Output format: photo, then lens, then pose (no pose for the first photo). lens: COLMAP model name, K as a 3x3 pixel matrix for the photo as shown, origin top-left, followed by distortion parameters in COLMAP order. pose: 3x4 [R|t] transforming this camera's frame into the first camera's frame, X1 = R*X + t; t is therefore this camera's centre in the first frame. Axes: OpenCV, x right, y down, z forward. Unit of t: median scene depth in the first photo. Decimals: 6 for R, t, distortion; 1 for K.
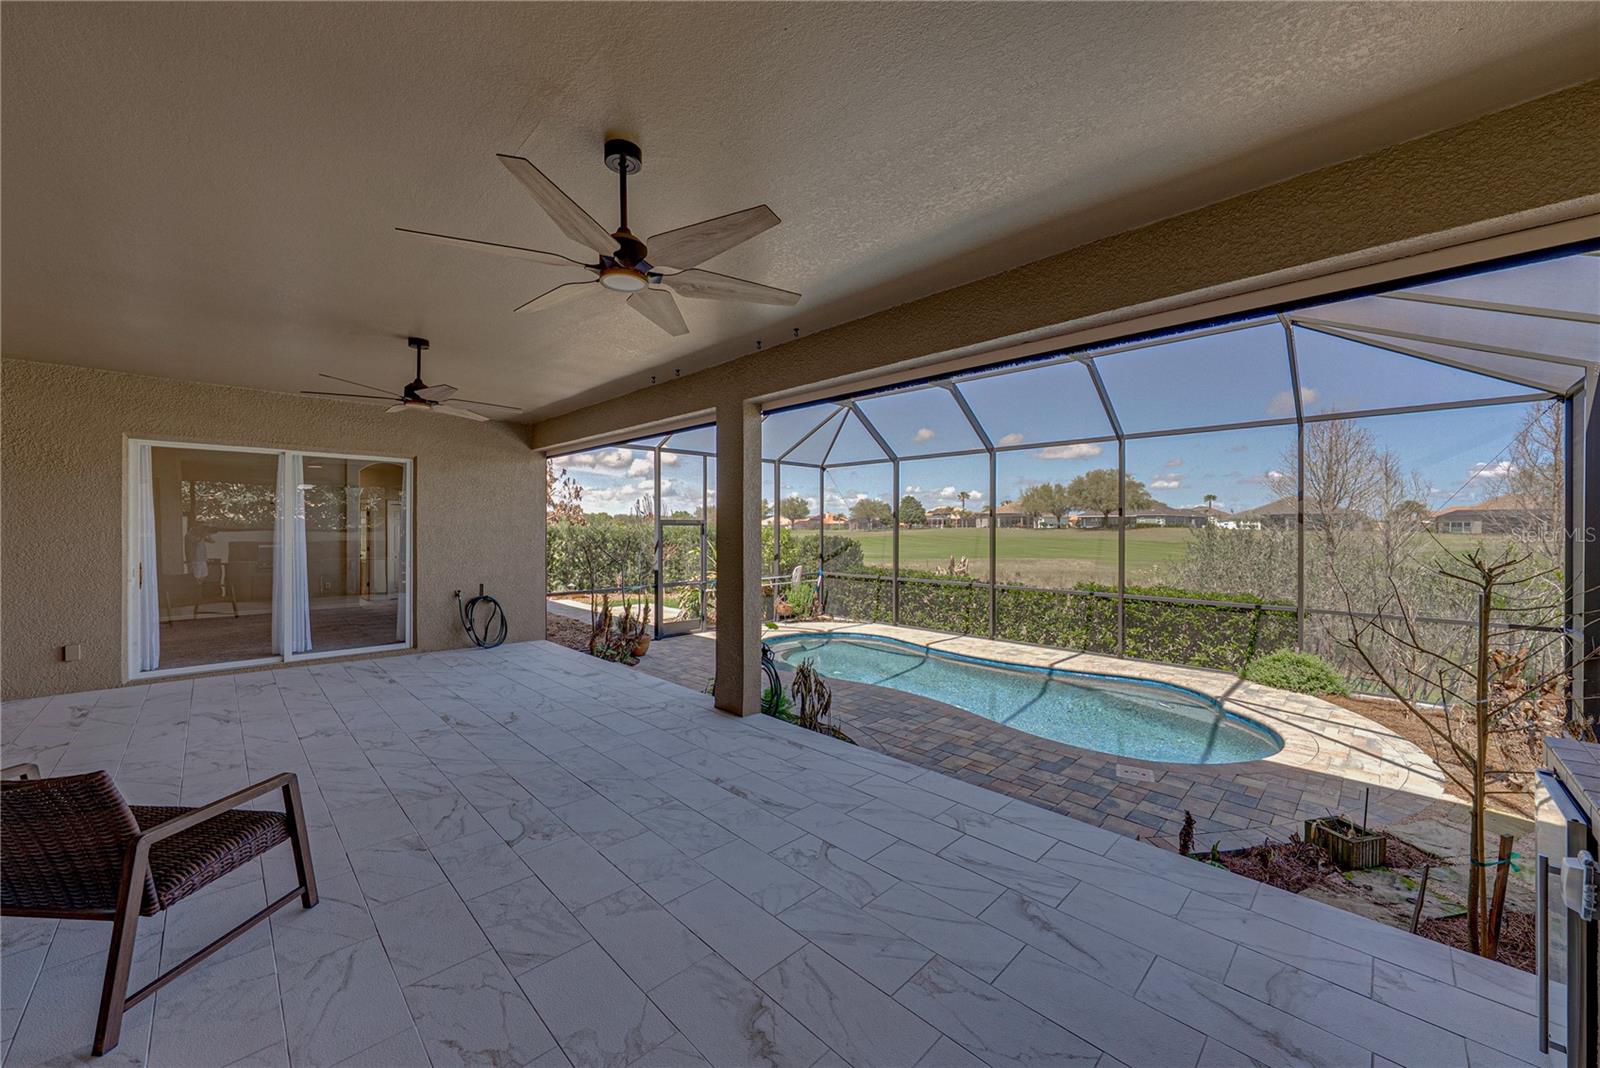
lens RADIAL K [[597.6, 0, 812.8], [0, 597.6, 534.6], [0, 0, 1]] dist [0.001267, -0.000335]
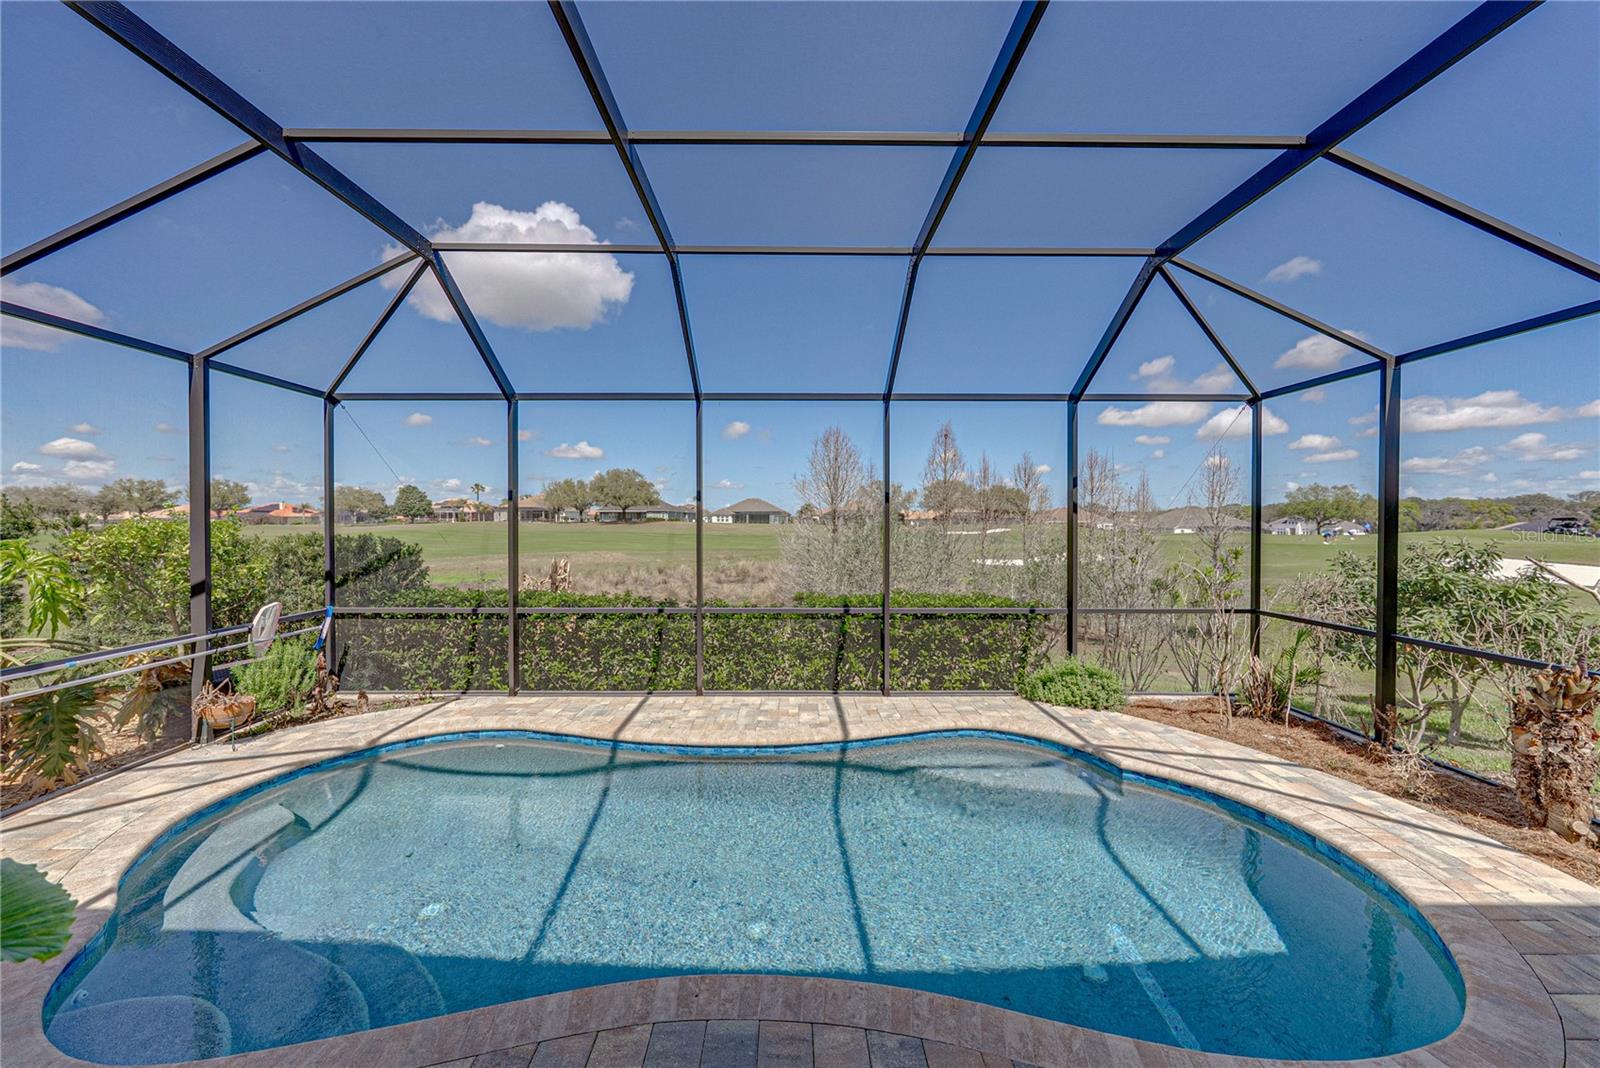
lens RADIAL K [[550.4, 0, 792.2], [0, 550.4, 527.7], [0, 0, 1]] dist [-0.000360, -0.000119]
pose [[0.714137, -0.008834, 0.699950, -0.030339], [0.009176, 0.999953, 0.003259, -0.002668], [-0.699946, 0.004095, 0.714184, 0.395754]]
